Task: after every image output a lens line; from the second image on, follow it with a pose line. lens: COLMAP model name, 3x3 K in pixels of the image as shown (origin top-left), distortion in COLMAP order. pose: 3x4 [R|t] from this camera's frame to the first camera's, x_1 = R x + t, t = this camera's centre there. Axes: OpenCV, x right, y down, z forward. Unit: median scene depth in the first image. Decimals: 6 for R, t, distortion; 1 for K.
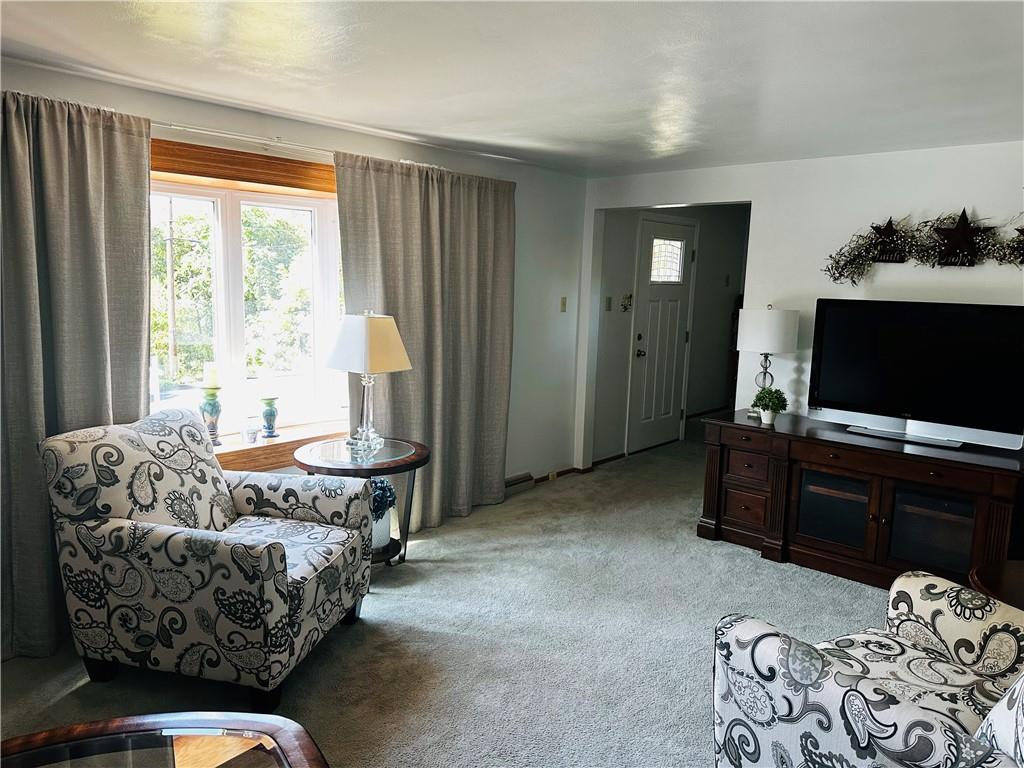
lens RADIAL K [[719.4, 0, 514.4], [0, 719.4, 463.6], [0, 0, 1]] dist [0.031077, -0.039410]
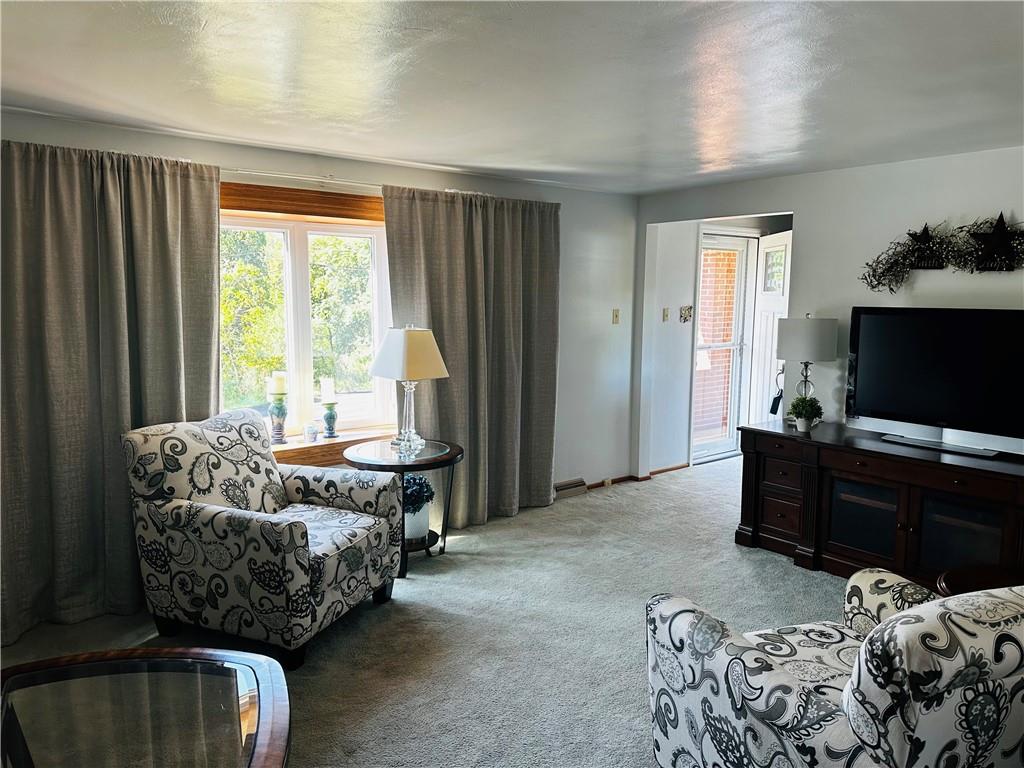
lens RADIAL K [[719.4, 0, 514.4], [0, 719.4, 463.6], [0, 0, 1]] dist [0.031077, -0.039410]
pose [[0.986149, 0.017992, -0.164882, 0.168805], [-0.021508, 0.999577, -0.019561, 0.024751], [0.164460, 0.022836, 0.986119, -0.080637]]
